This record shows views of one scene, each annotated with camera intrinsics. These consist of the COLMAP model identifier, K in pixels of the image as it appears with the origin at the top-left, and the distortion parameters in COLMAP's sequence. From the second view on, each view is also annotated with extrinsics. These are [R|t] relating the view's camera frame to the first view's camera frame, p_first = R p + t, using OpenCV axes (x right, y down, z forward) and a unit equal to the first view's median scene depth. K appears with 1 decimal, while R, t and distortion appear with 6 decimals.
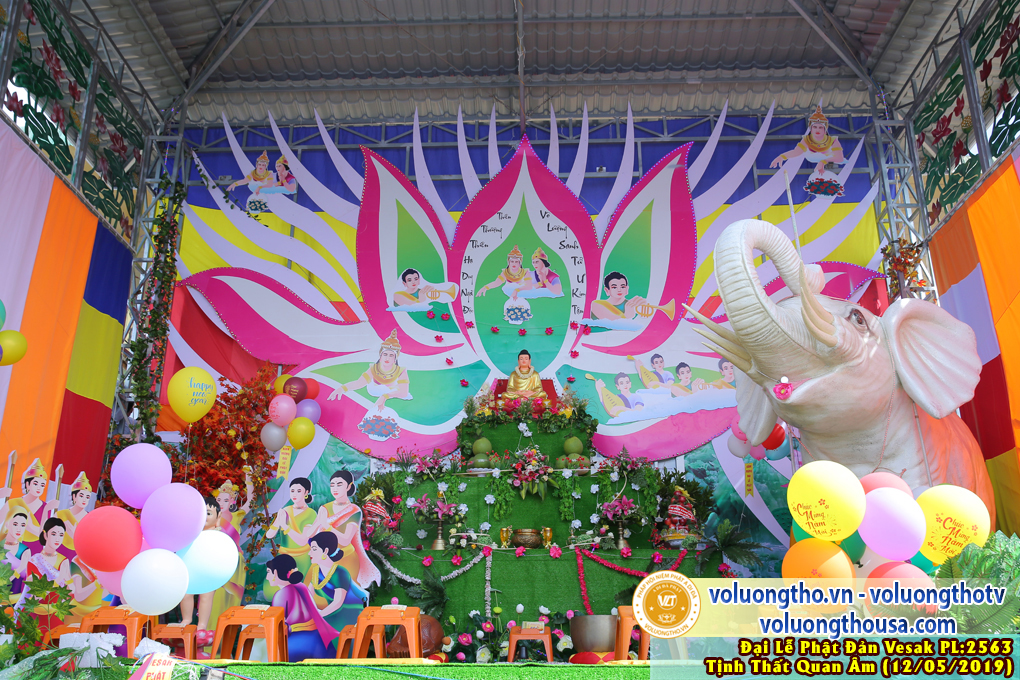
lens RADIAL K [[947.4, 0, 507.3], [0, 947.4, 337.3], [0, 0, 1]] dist [-0.014825, 0.000000]
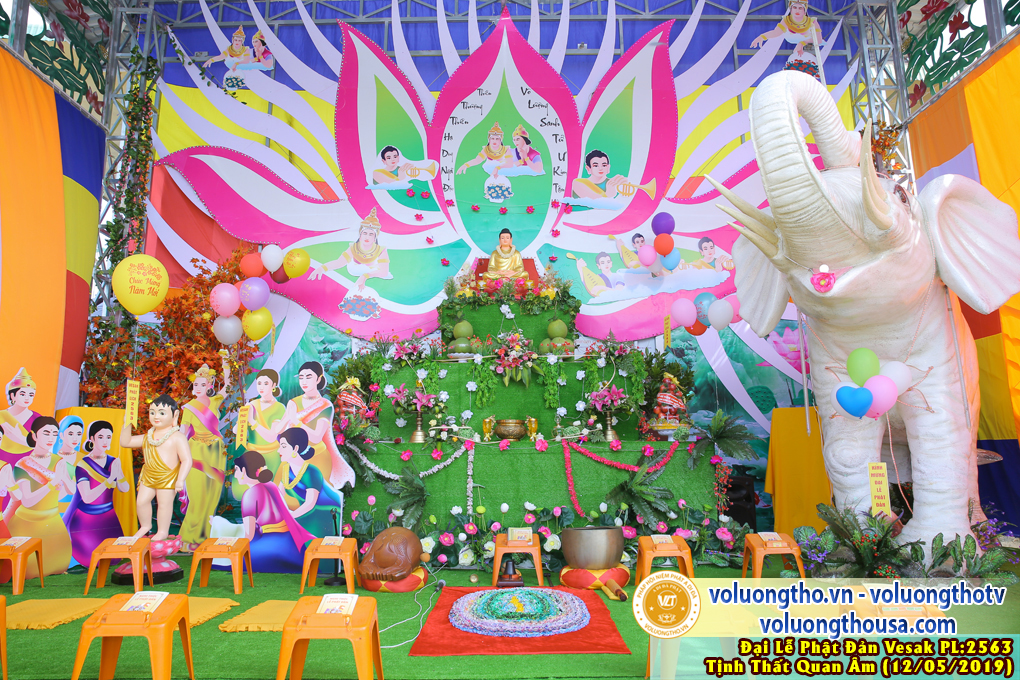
lens RADIAL K [[698.0, 0, 506.6], [0, 698.0, 339.1], [0, 0, 1]] dist [-0.092167, 0.049426]
pose [[0.999425, -0.002903, 0.033794, -0.005786], [-0.002904, 0.985349, 0.170524, 0.002863], [-0.033794, -0.170524, 0.984774, 0.265862]]
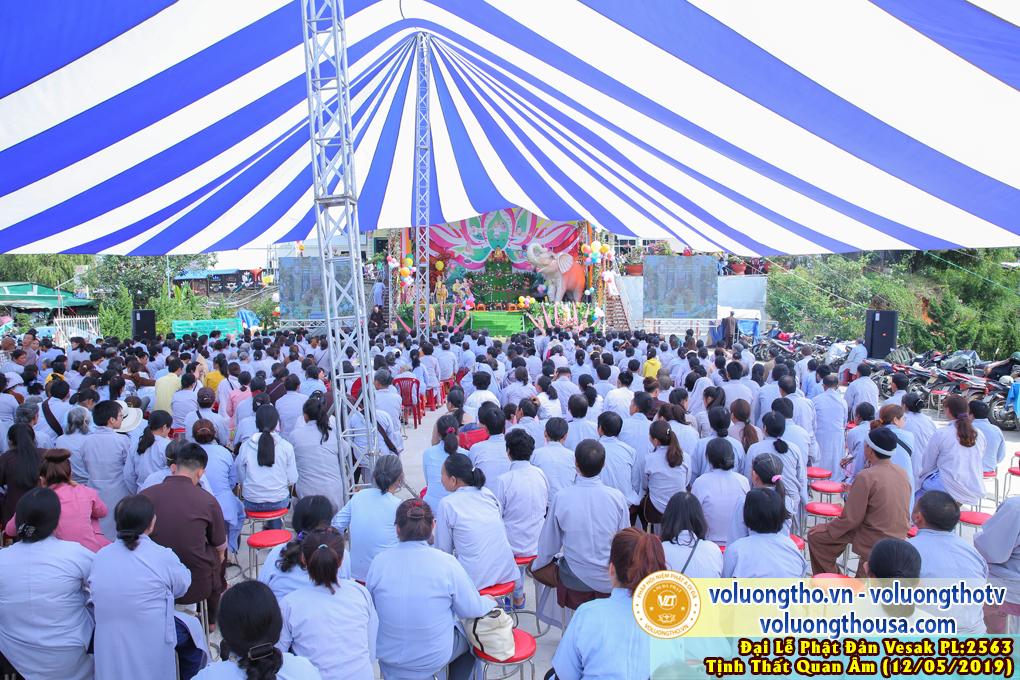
lens RADIAL K [[698.0, 0, 511.0], [0, 698.0, 343.6], [0, 0, 1]] dist [-0.092167, 0.049426]
pose [[0.999597, -0.004840, 0.027957, -0.017823], [-0.006385, 0.921704, 0.387841, -0.866907], [-0.027646, -0.387863, 0.921302, -2.335289]]
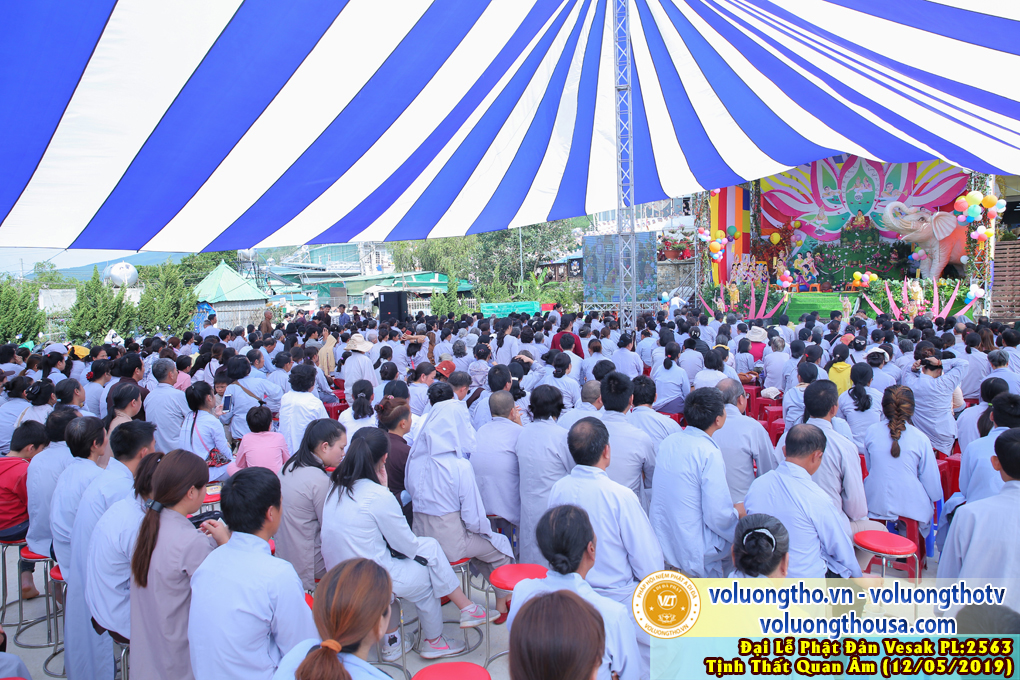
lens RADIAL K [[698.0, 0, 510.9], [0, 698.0, 340.7], [0, 0, 1]] dist [-0.092167, 0.049426]
pose [[0.821988, 0.024588, -0.568974, 0.422055], [0.205626, 0.918859, 0.336773, -0.685115], [0.531087, -0.393820, 0.750235, -1.896557]]
